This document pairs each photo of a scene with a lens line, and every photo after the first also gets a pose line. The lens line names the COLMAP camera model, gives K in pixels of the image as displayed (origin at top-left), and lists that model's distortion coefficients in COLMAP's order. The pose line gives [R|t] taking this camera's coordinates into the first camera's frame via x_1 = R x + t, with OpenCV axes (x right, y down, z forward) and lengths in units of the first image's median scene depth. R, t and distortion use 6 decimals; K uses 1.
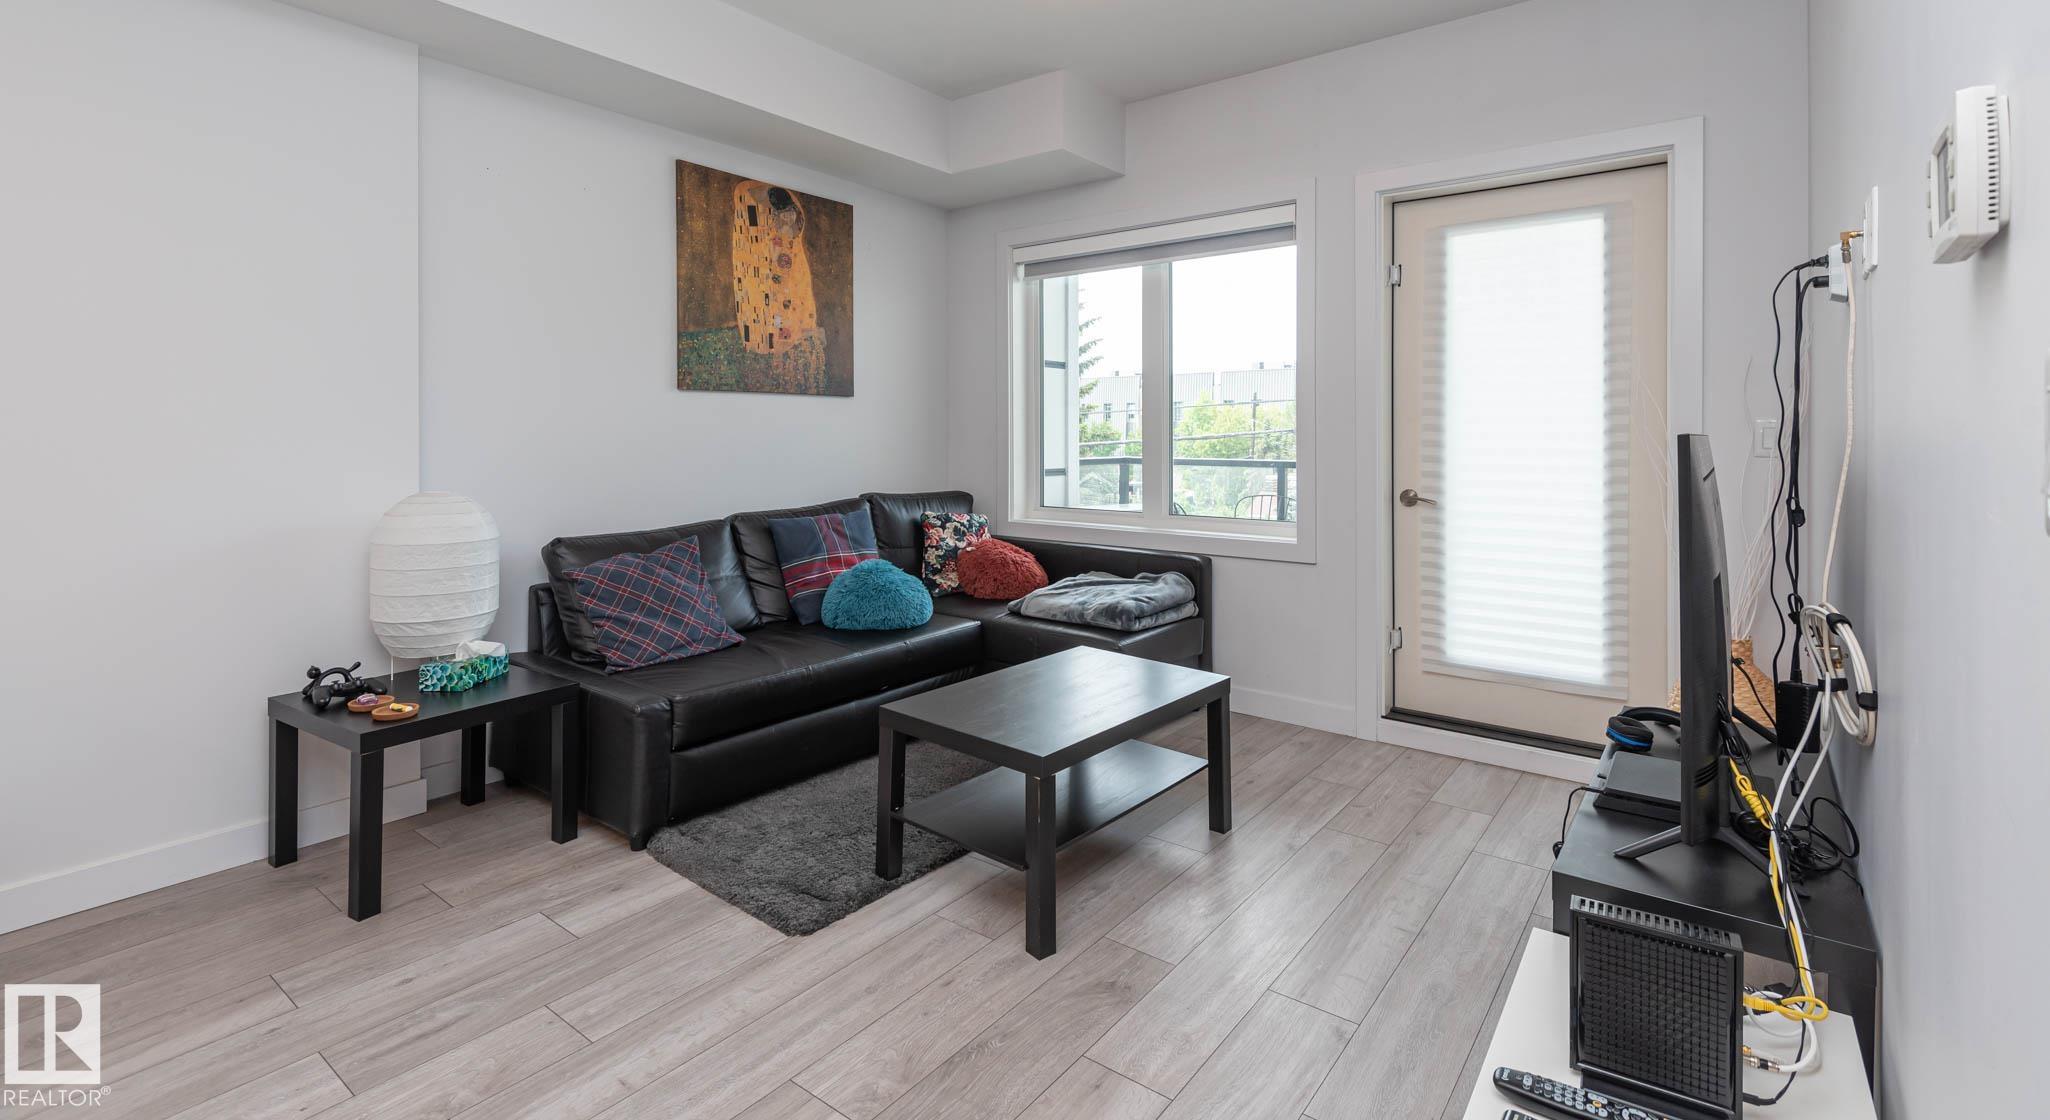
lens RADIAL K [[928.1, 0, 1027.1], [0, 928.1, 443.2], [0, 0, 1]] dist [0.019123, -0.000909]
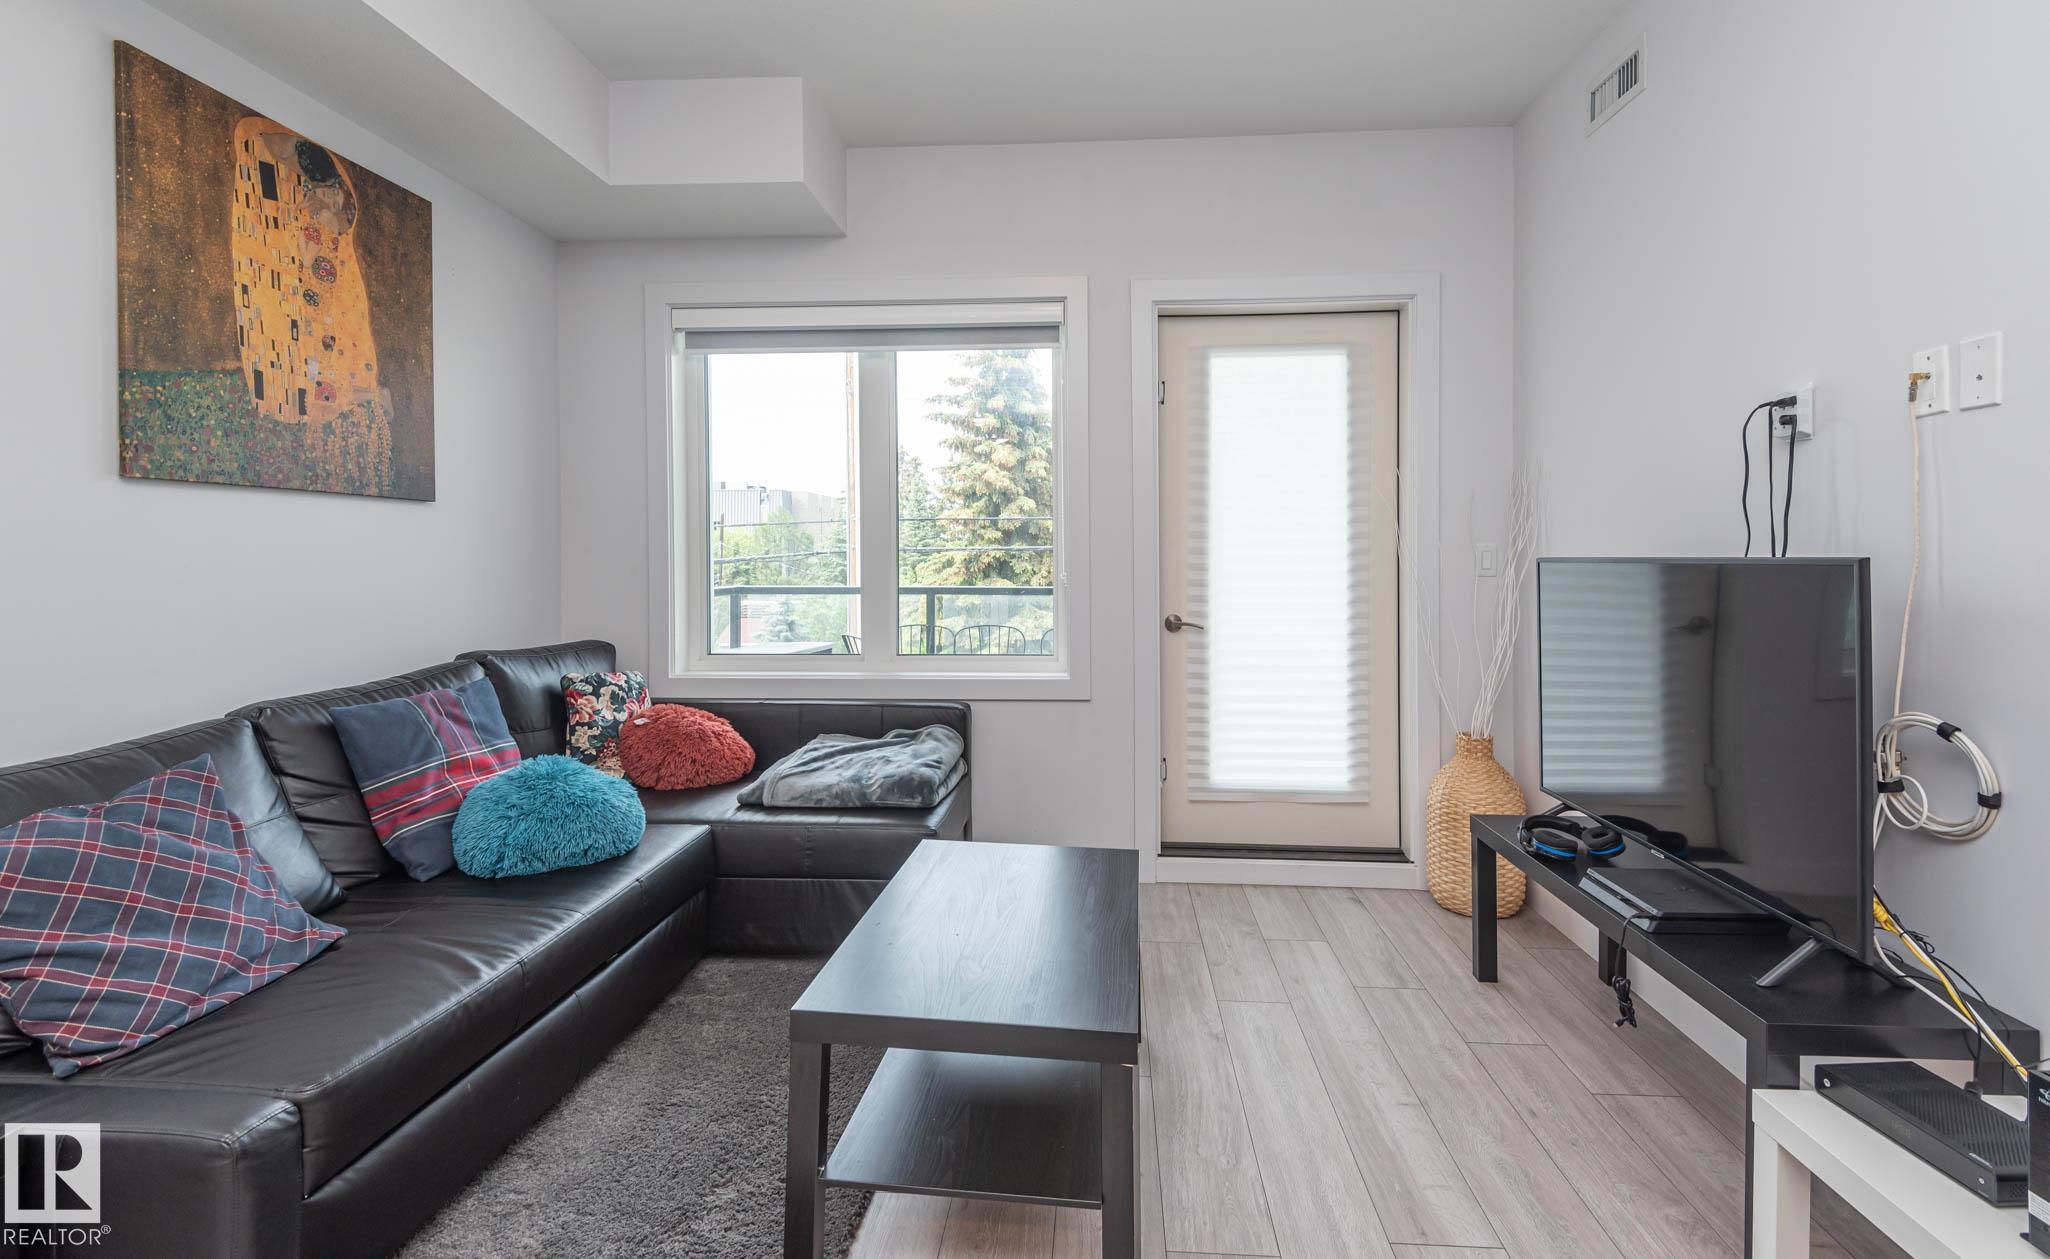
lens RADIAL K [[953.2, 0, 1051.1], [0, 953.2, 557.9], [0, 0, 1]] dist [0.024276, -0.010569]
pose [[0.824782, -0.004281, 0.565435, -0.241260], [0.009765, 0.999930, -0.006673, -0.003393], [-0.565367, 0.011025, 0.824766, 0.245939]]
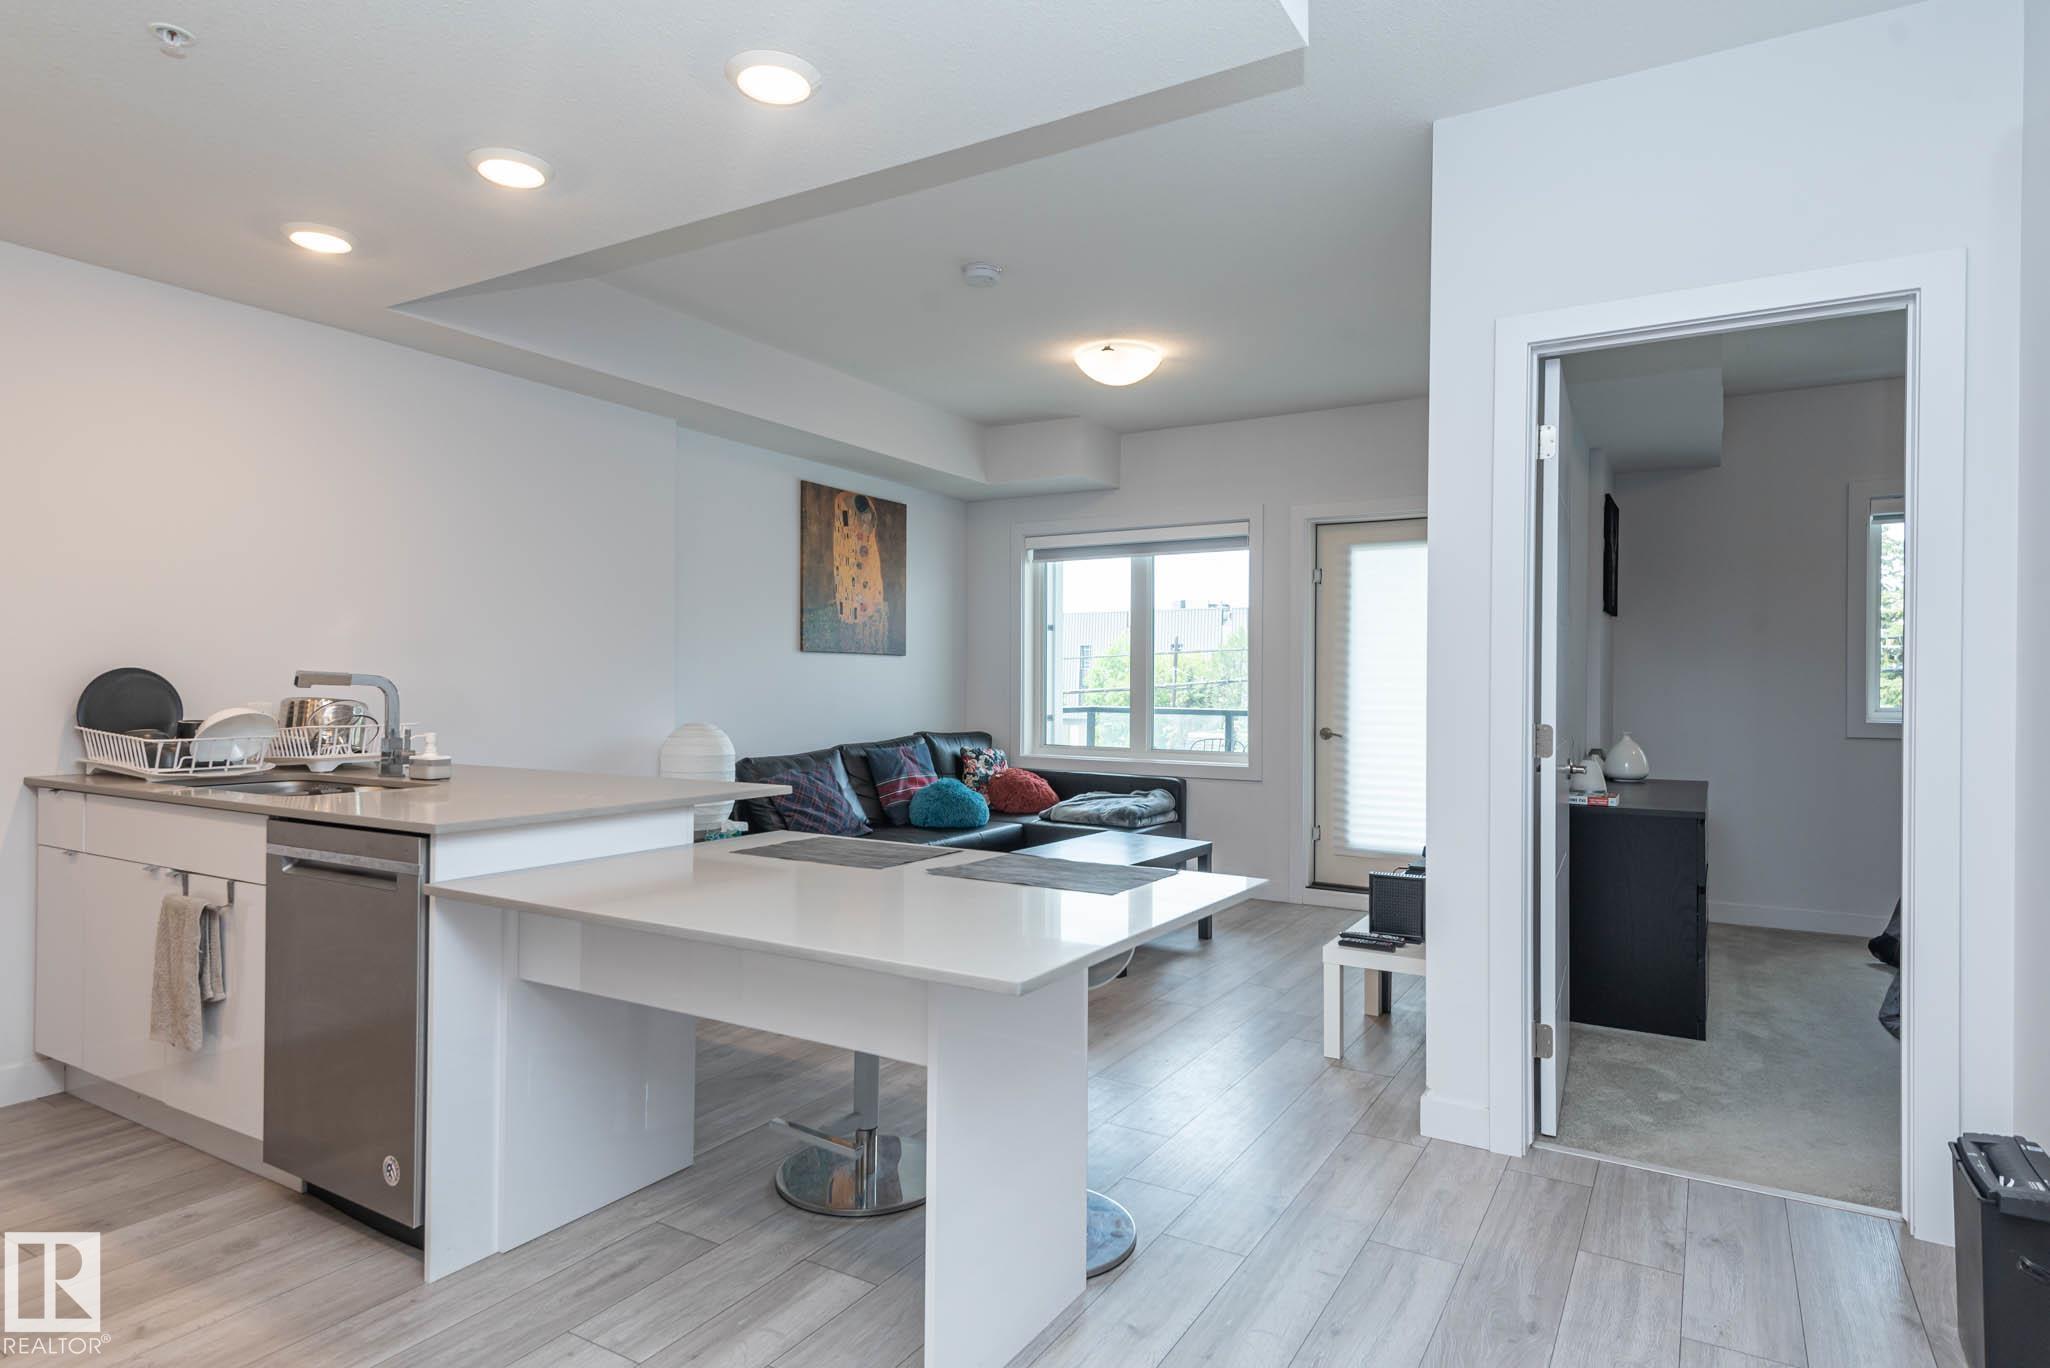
lens RADIAL K [[1172.5, 0, 1025.2], [0, 1172.5, 692.7], [0, 0, 1]] dist [0.022901, -0.000306]
pose [[0.992896, 0.006645, 0.118801, -0.245440], [-0.006523, 0.999978, -0.001417, 0.001670], [-0.118808, 0.000632, 0.992917, -0.688772]]
